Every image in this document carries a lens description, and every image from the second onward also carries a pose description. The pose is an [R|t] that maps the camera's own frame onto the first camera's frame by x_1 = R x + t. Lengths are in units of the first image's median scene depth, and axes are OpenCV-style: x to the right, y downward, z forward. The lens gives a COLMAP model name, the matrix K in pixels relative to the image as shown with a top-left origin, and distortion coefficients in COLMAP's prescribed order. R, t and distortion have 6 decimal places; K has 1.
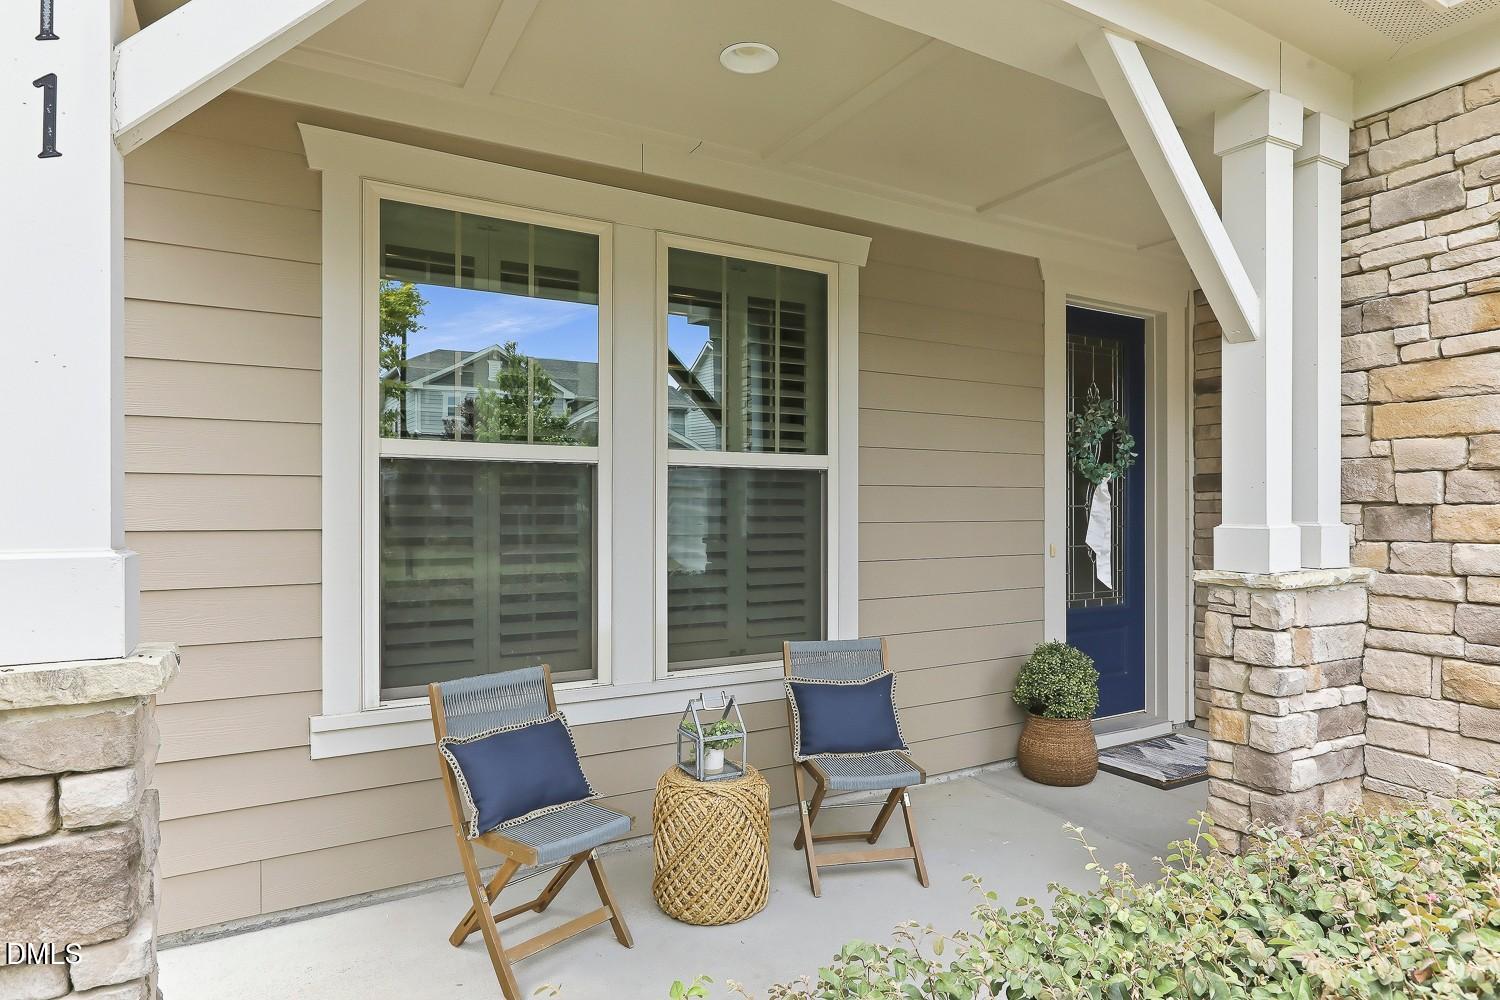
lens RADIAL K [[856.9, 0, 750.0], [0, 856.9, 500.0], [0, 0, 1]] dist [0.000168, 0.000023]
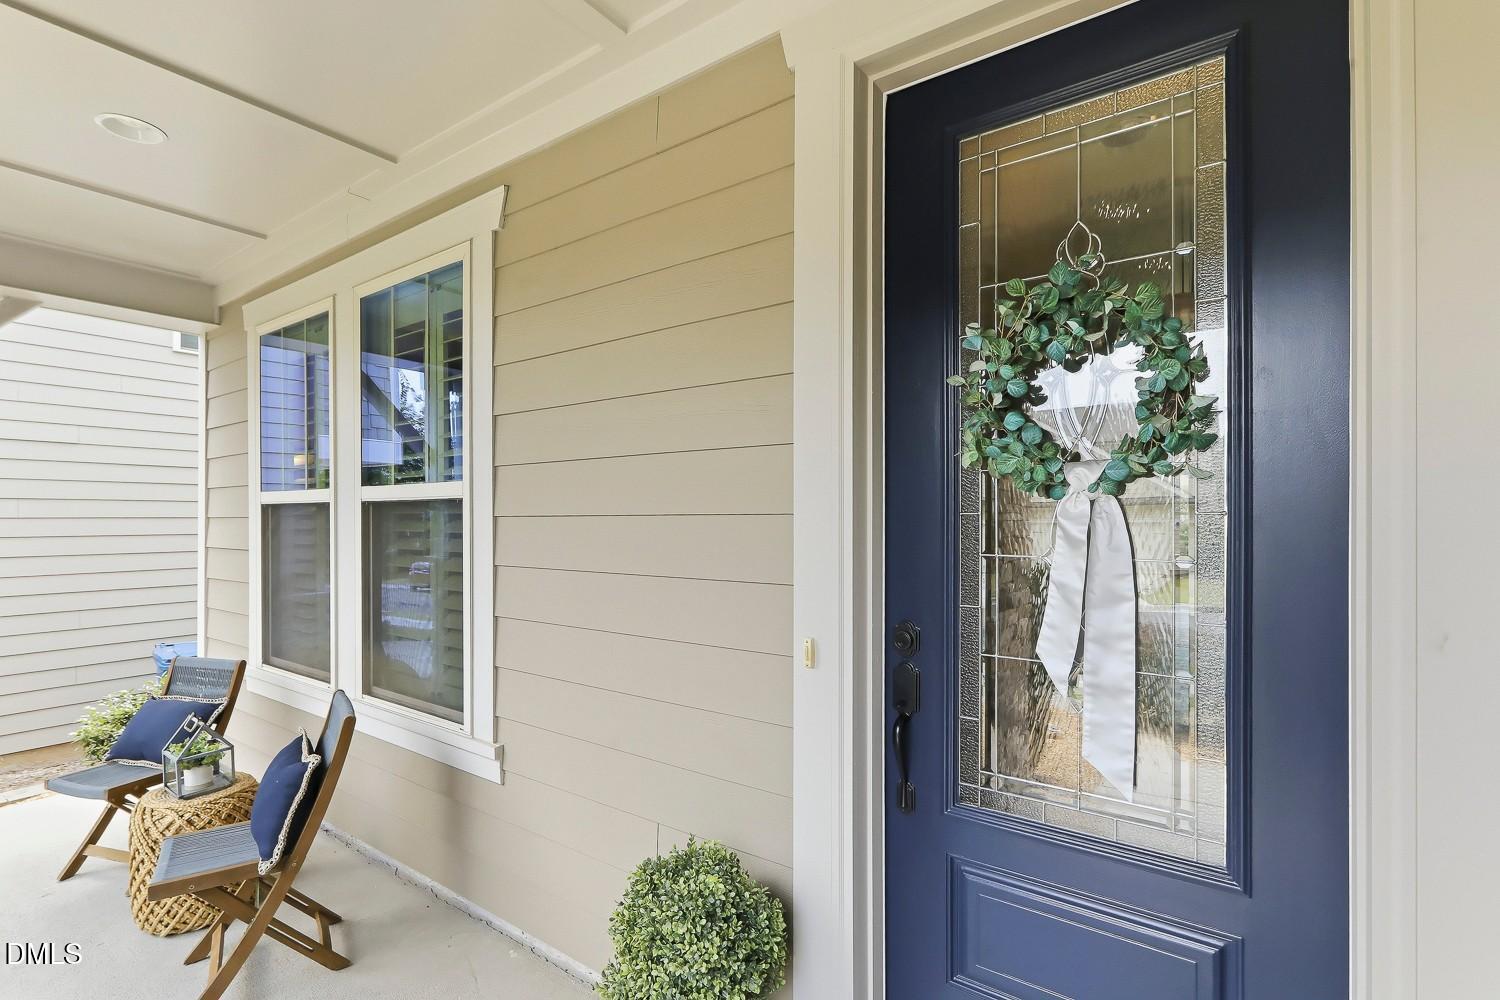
lens RADIAL K [[684.5, 0, 750.0], [0, 684.5, 500.0], [0, 0, 1]] dist [0.001250, 0.000231]
pose [[0.417019, -0.014607, -0.908780, 0.792923], [0.012575, 0.999868, -0.010301, -0.024113], [0.908811, -0.007132, 0.417148, 0.967441]]
